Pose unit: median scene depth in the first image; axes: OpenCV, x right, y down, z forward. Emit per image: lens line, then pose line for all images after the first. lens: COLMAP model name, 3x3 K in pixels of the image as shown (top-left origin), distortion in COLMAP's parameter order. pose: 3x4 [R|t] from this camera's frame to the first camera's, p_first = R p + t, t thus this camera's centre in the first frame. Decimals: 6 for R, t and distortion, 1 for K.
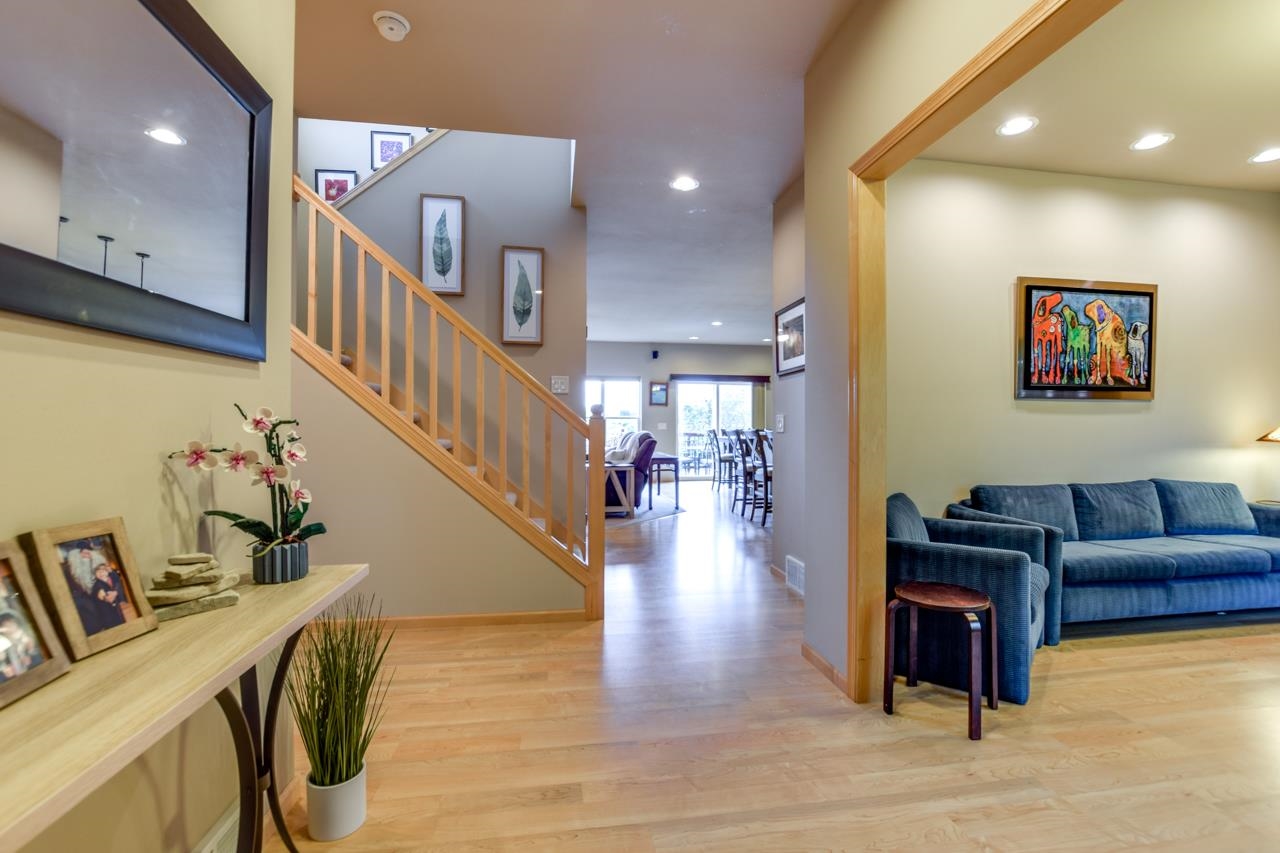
lens RADIAL K [[575.6, 0, 653.2], [0, 575.6, 431.8], [0, 0, 1]] dist [-0.018296, 0.000487]
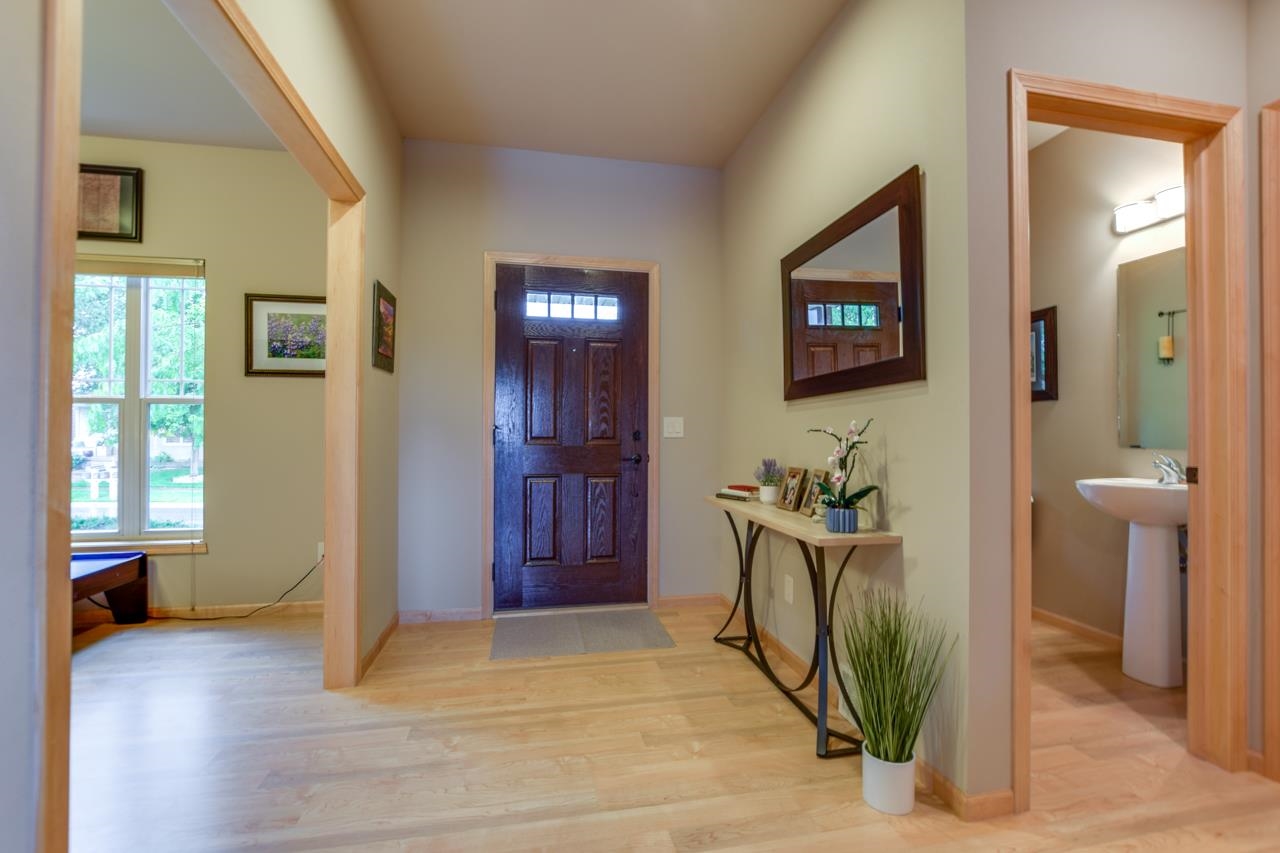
lens RADIAL K [[570.6, 0, 640.0], [0, 570.6, 426.5], [0, 0, 1]] dist [-0.021528, 0.000776]
pose [[-0.999635, -0.007867, -0.025852, -0.023435], [-0.007704, 0.999950, -0.006404, -0.005049], [0.025901, -0.006203, -0.999645, 0.958530]]
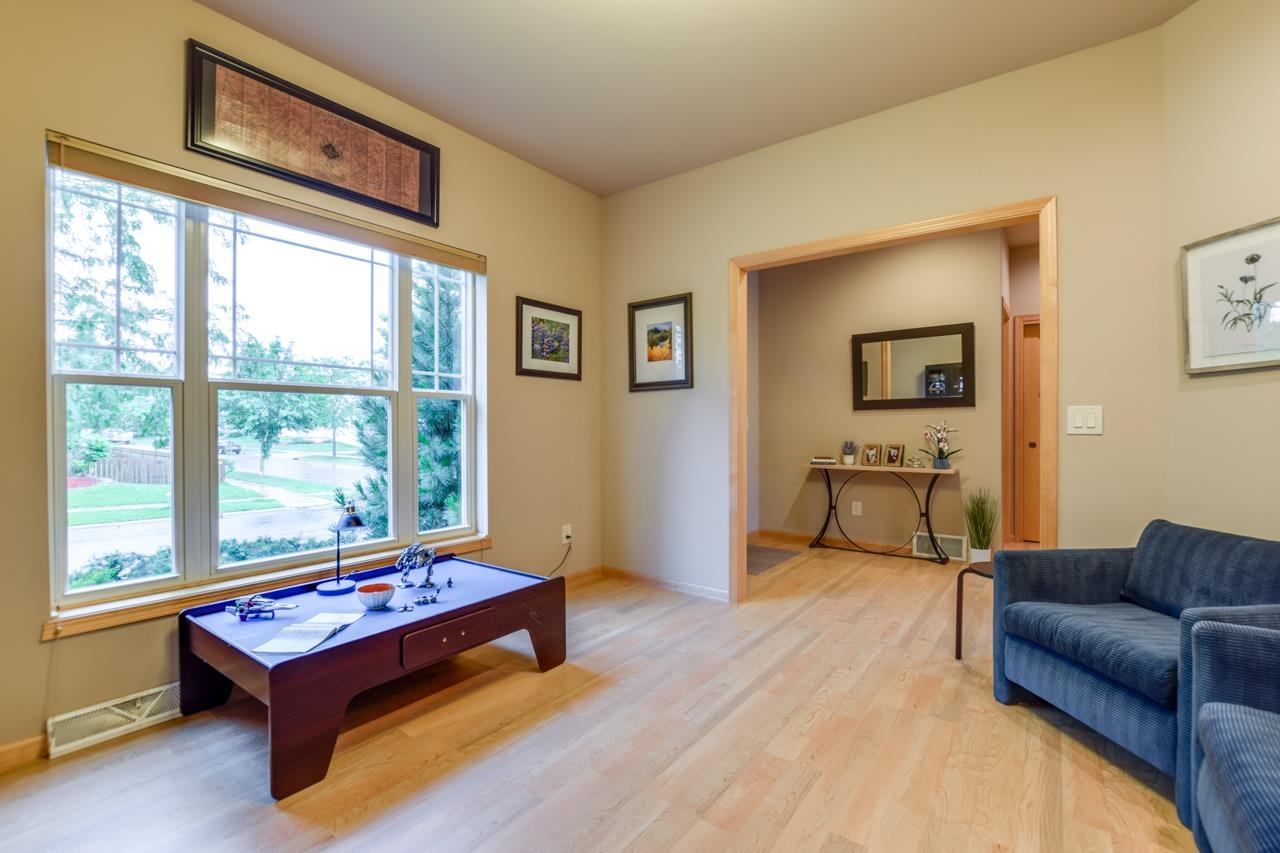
lens RADIAL K [[568.6, 0, 646.5], [0, 568.6, 426.6], [0, 0, 1]] dist [-0.018814, 0.000846]
pose [[-0.726531, -0.004389, -0.687120, 1.330799], [-0.008282, 0.999963, 0.002369, -0.002620], [0.687084, 0.007412, -0.726540, 0.870574]]
